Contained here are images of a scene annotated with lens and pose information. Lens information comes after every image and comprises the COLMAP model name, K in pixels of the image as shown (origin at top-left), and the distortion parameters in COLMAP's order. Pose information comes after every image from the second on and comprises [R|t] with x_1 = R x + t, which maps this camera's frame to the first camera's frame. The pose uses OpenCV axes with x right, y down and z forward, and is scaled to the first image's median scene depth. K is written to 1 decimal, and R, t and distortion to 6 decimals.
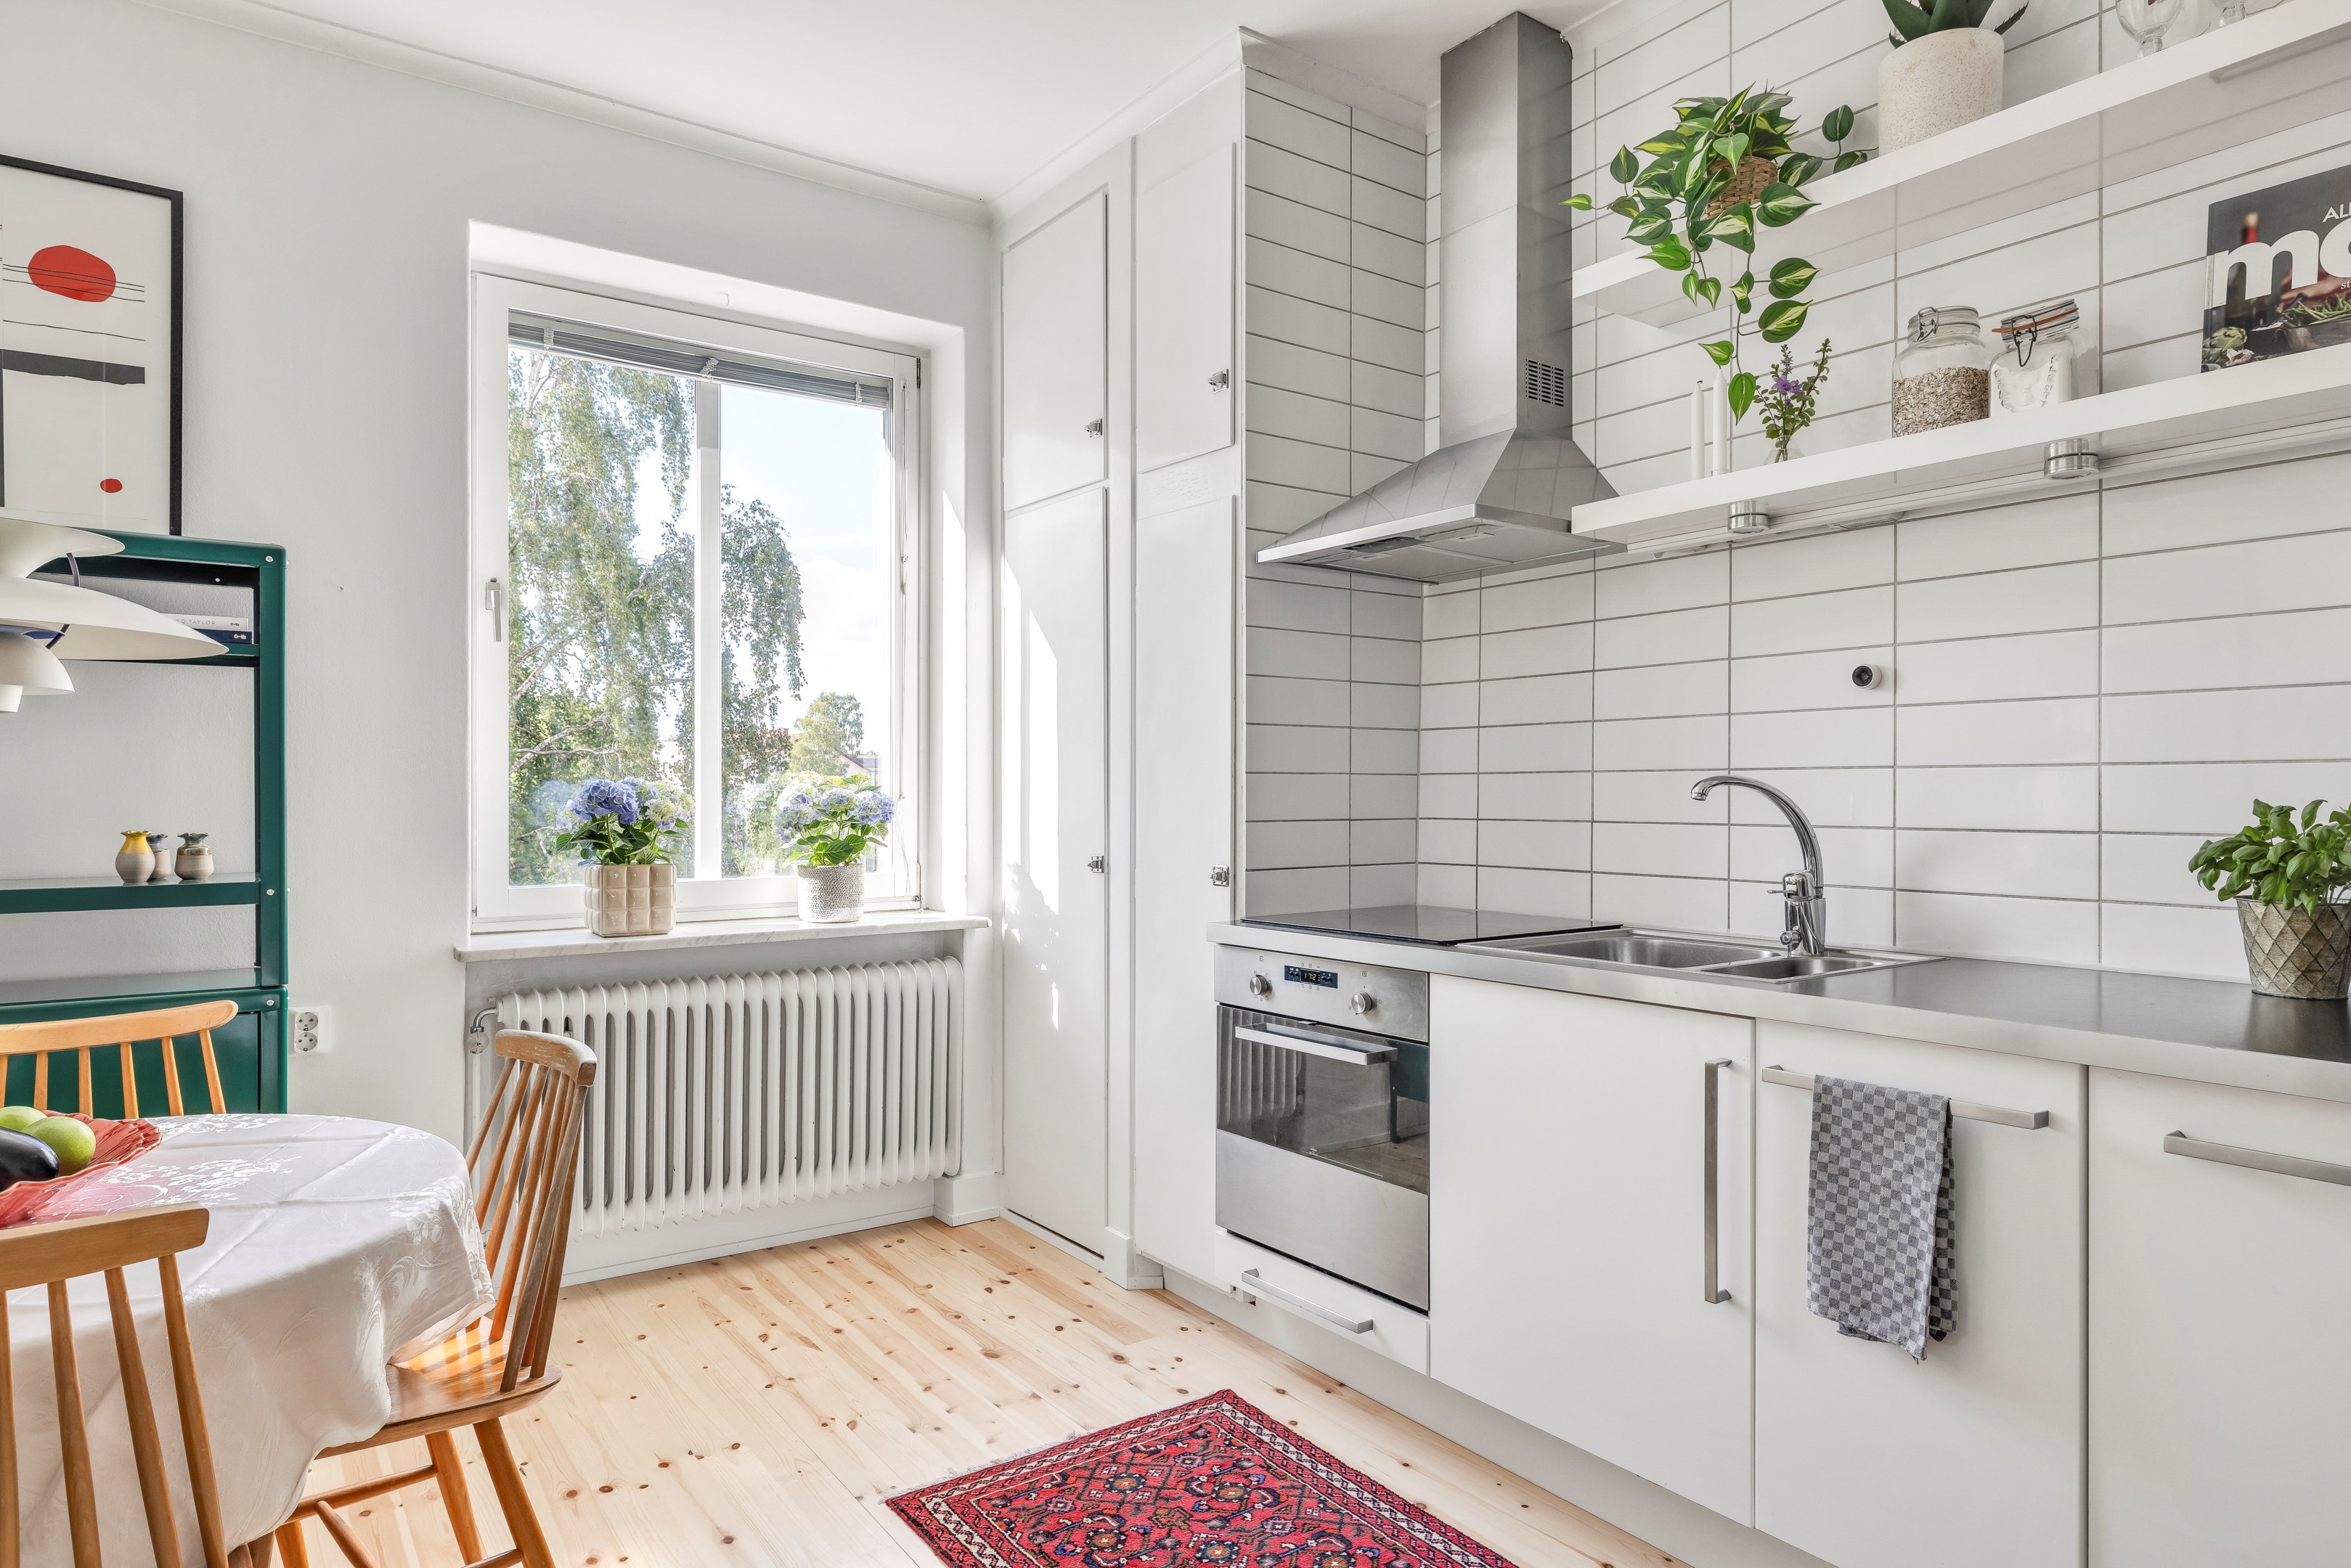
lens RADIAL K [[1379.3, 0, 1172.7], [0, 1379.3, 803.6], [0, 0, 1]] dist [-0.013600, 0.005376]
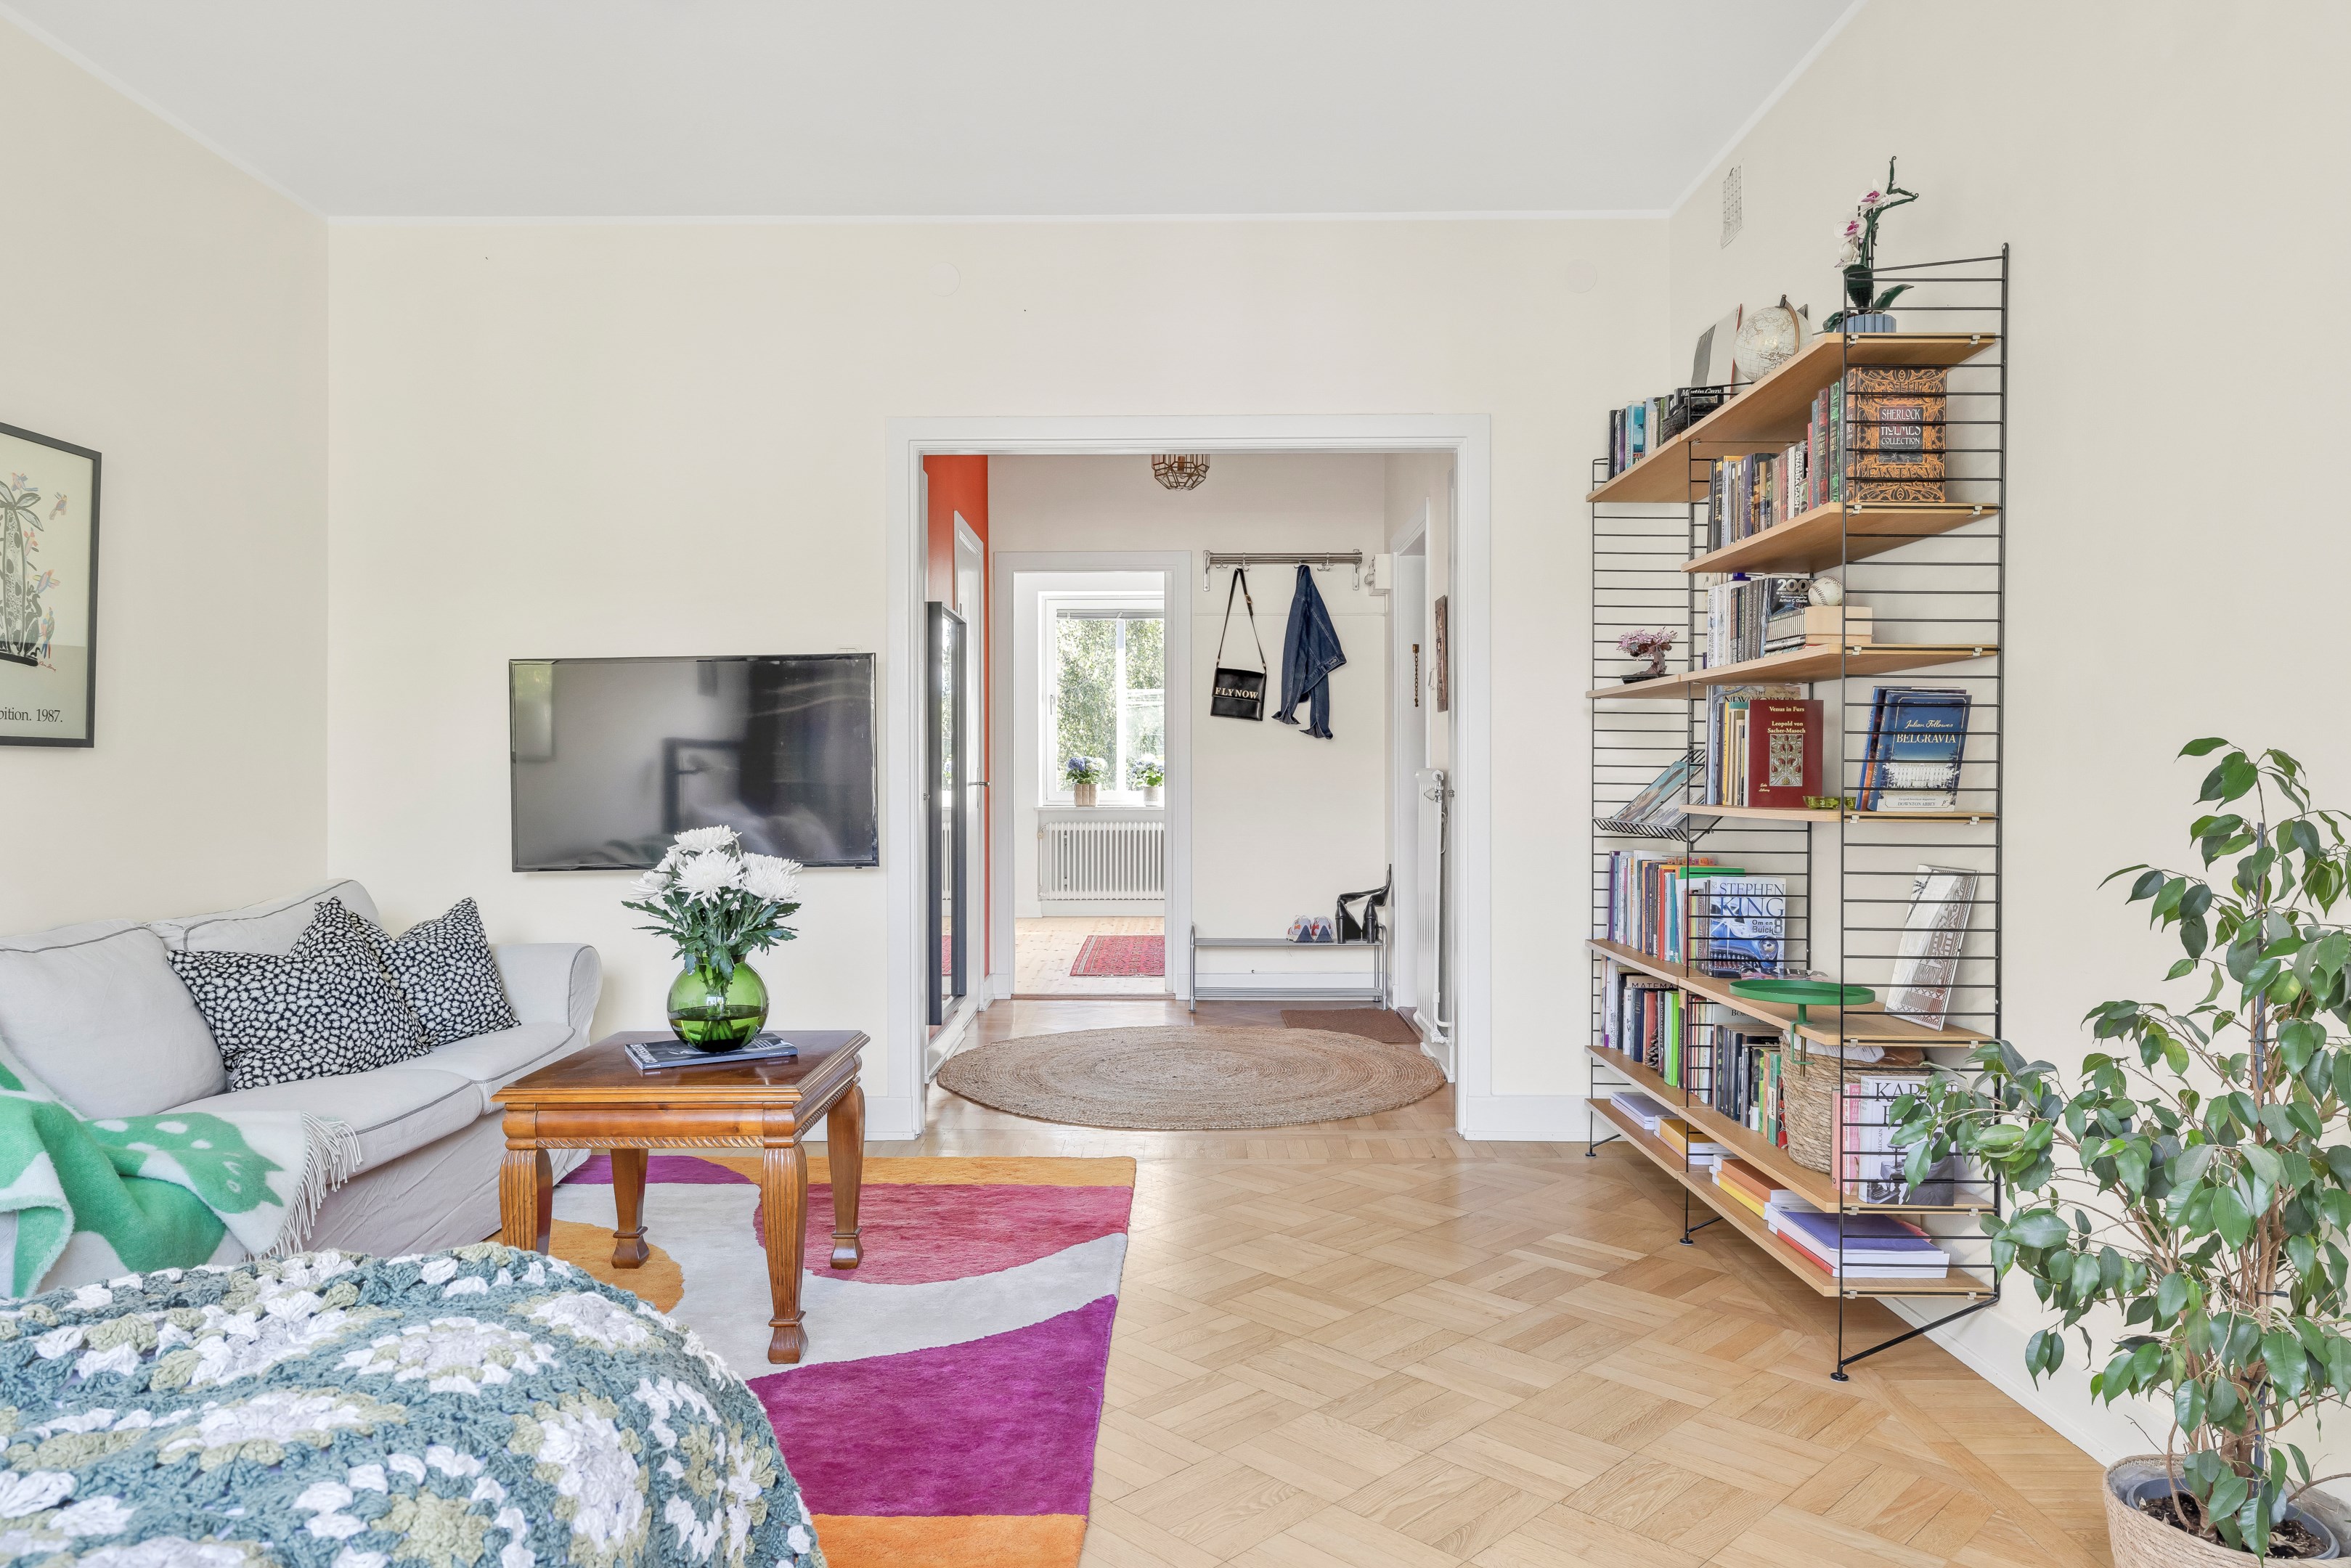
lens RADIAL K [[1529.1, 0, 1249.9], [0, 1529.1, 763.4], [0, 0, 1]] dist [-0.007615, 0.006928]
pose [[0.824979, 0.001216, -0.565162, 2.124904], [-0.006254, 0.999956, -0.006978, 0.022021], [0.565129, 0.009291, 0.824951, -1.879682]]
